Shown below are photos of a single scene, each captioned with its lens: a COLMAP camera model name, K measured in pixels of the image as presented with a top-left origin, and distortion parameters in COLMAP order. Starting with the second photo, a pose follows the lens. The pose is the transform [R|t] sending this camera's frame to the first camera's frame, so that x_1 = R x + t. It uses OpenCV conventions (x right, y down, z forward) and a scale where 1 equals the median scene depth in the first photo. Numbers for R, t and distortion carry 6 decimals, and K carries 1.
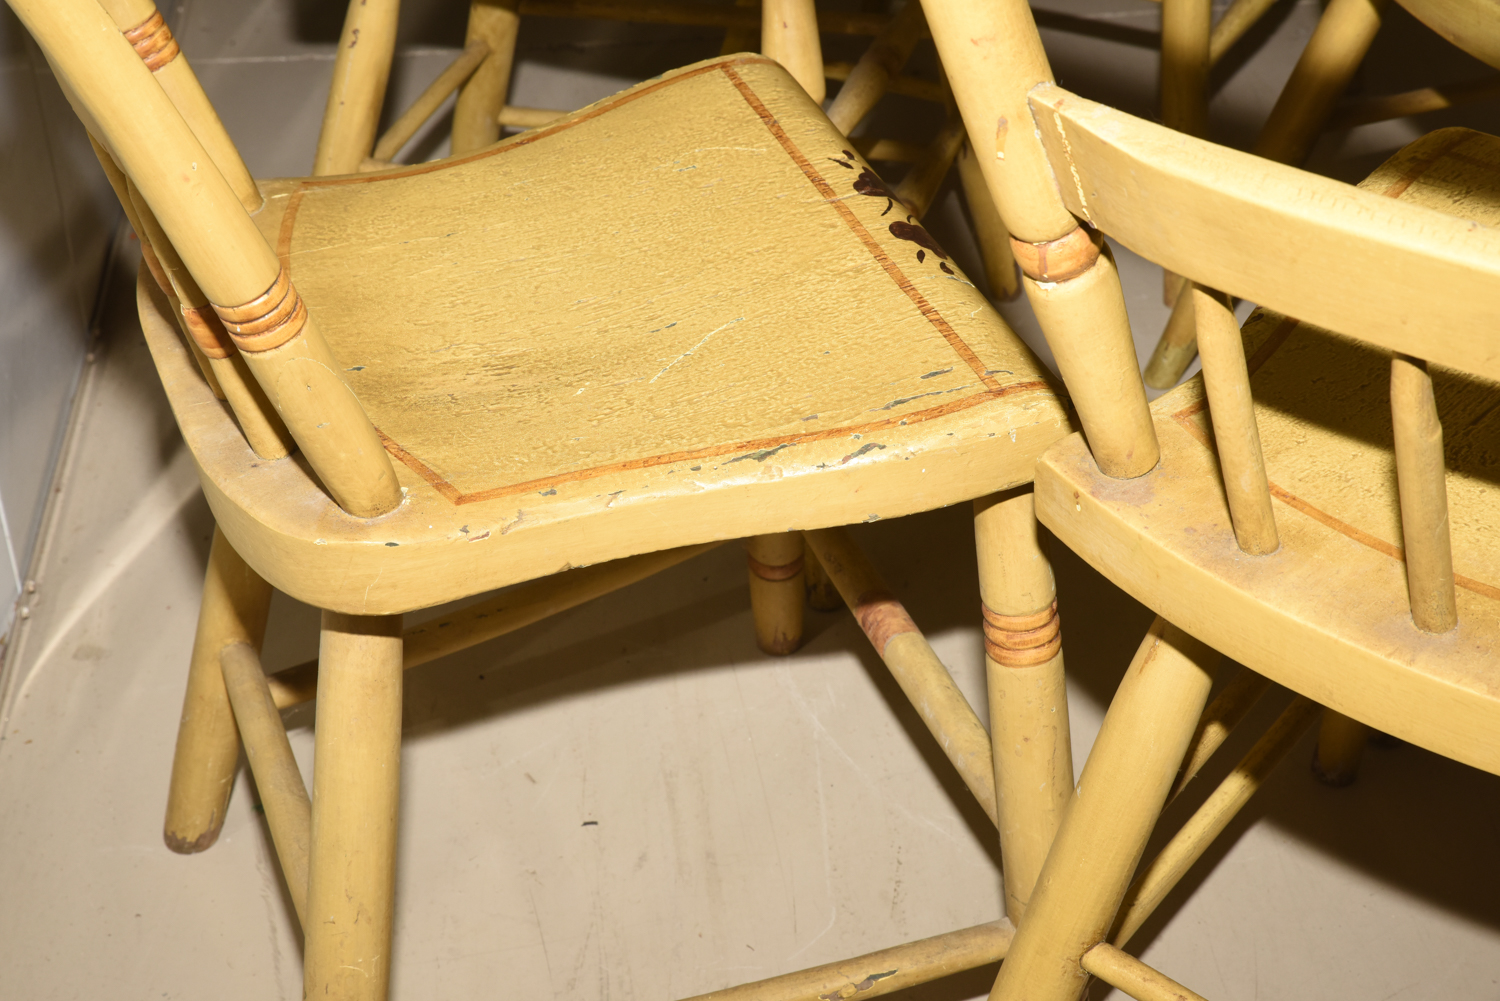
lens RADIAL K [[2647.2, 0, 734.7], [0, 2647.2, 494.0], [0, 0, 1]] dist [0.144839, 0.000000]
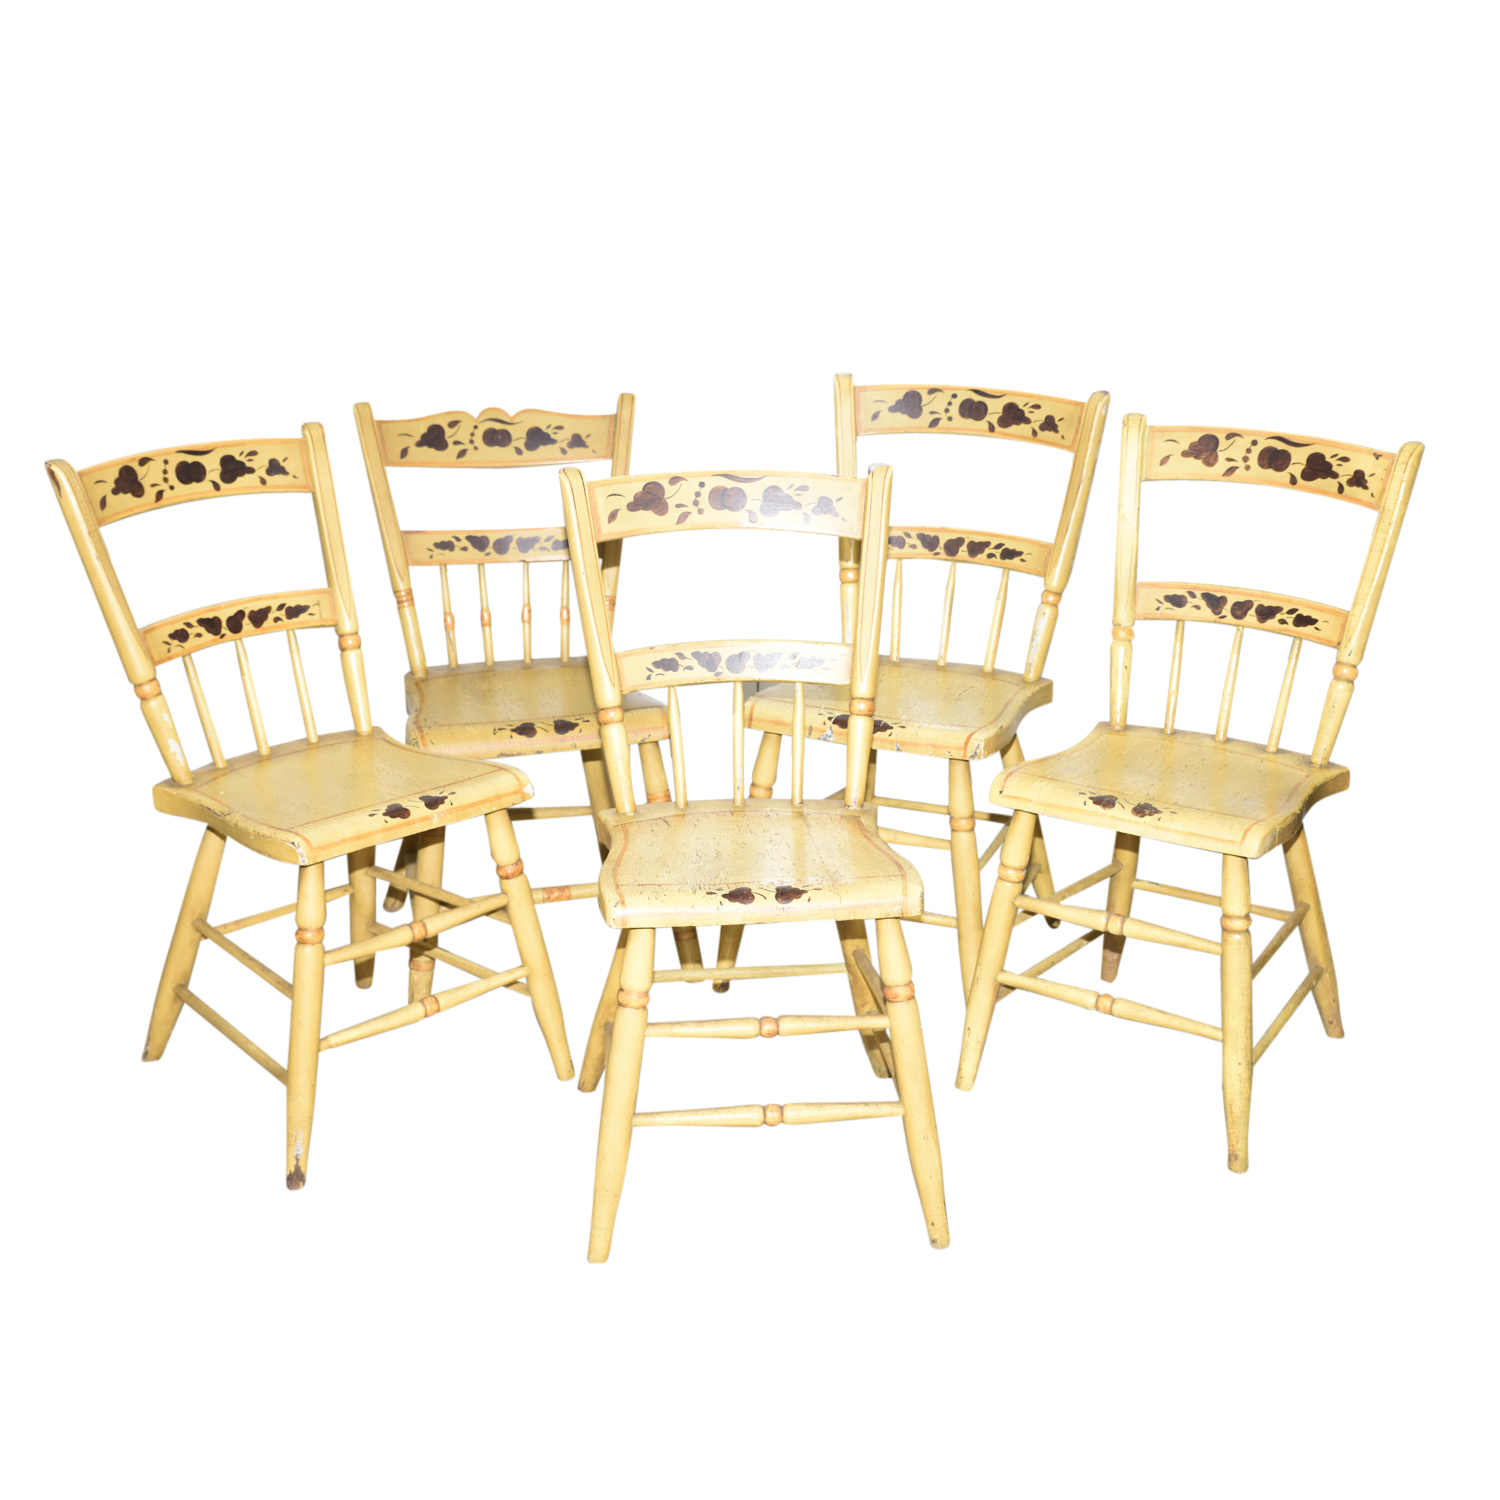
lens RADIAL K [[2165.6, 0, 734.5], [0, 2165.6, 758.3], [0, 0, 1]] dist [0.030465, 0.000000]
pose [[-0.082109, 0.371979, -0.924602, 2.368625], [-0.567185, 0.745401, 0.350253, -1.082565], [0.819487, 0.553180, 0.149777, 0.869497]]
